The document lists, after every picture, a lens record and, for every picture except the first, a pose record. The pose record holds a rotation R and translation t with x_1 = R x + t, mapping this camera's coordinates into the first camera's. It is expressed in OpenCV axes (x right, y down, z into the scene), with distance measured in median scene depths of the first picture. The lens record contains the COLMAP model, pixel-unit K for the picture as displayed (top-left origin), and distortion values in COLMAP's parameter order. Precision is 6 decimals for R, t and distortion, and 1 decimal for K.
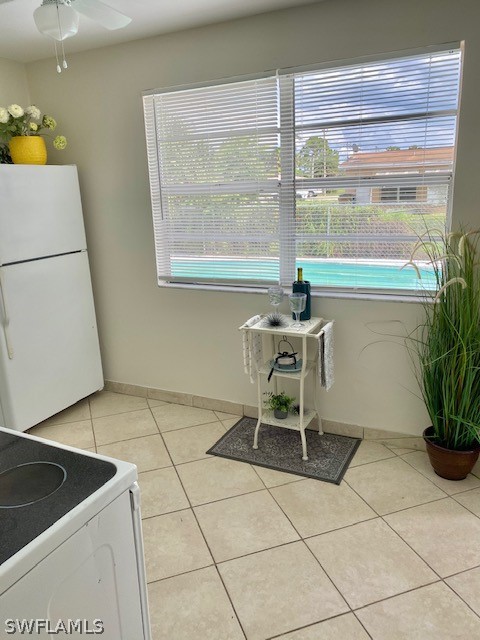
lens RADIAL K [[489.1, 0, 234.2], [0, 489.1, 321.5], [0, 0, 1]] dist [0.031632, -0.003759]
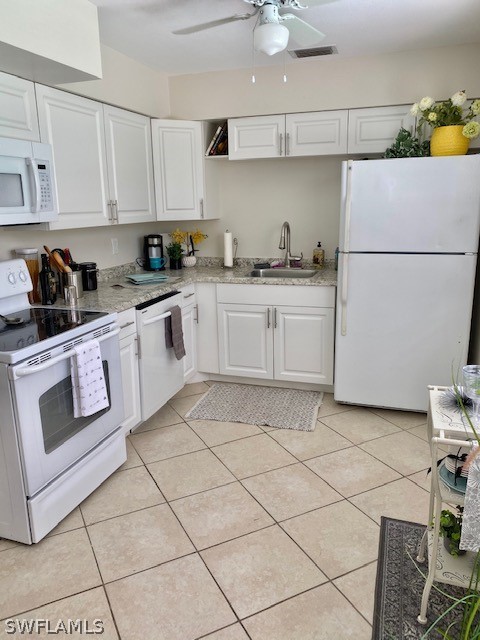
lens RADIAL K [[489.1, 0, 234.2], [0, 489.1, 321.5], [0, 0, 1]] dist [0.031632, -0.003759]
pose [[0.132459, 0.271138, -0.953383, 0.652634], [-0.245971, 0.940763, 0.233375, -0.175335], [0.960184, 0.203592, 0.191305, 0.613697]]
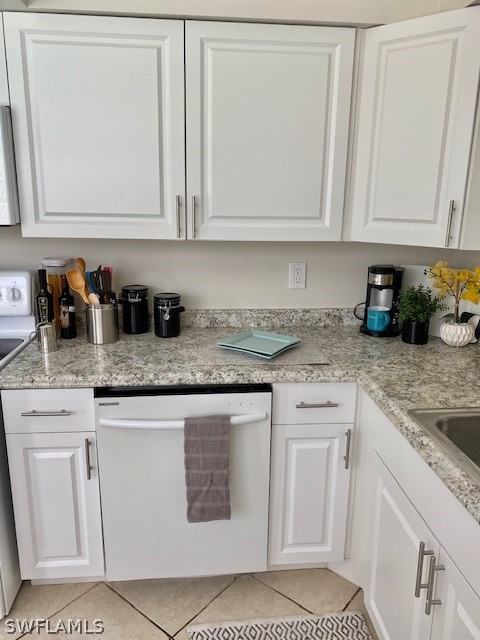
lens RADIAL K [[474.6, 0, 240.1], [0, 474.6, 317.5], [0, 0, 1]] dist [0.006800, -0.001111]
pose [[-0.853323, 0.149280, -0.499555, -0.341611], [-0.120356, 0.875858, 0.467318, -0.271917], [0.507301, 0.458898, -0.729423, 1.099750]]
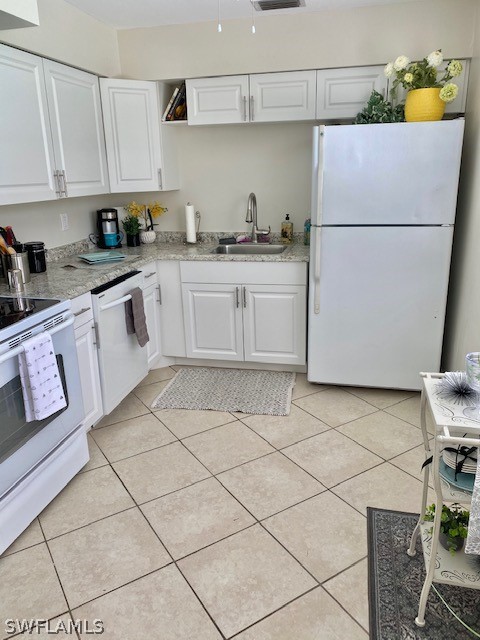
lens RADIAL K [[492.0, 0, 240.0], [0, 492.0, 320.0], [0, 0, 1]] dist [0.022466, -0.004400]
pose [[0.230263, 0.315337, -0.920620, 0.564589], [-0.239292, 0.935342, 0.260529, -0.170777], [0.943249, 0.160307, 0.290832, 0.606985]]
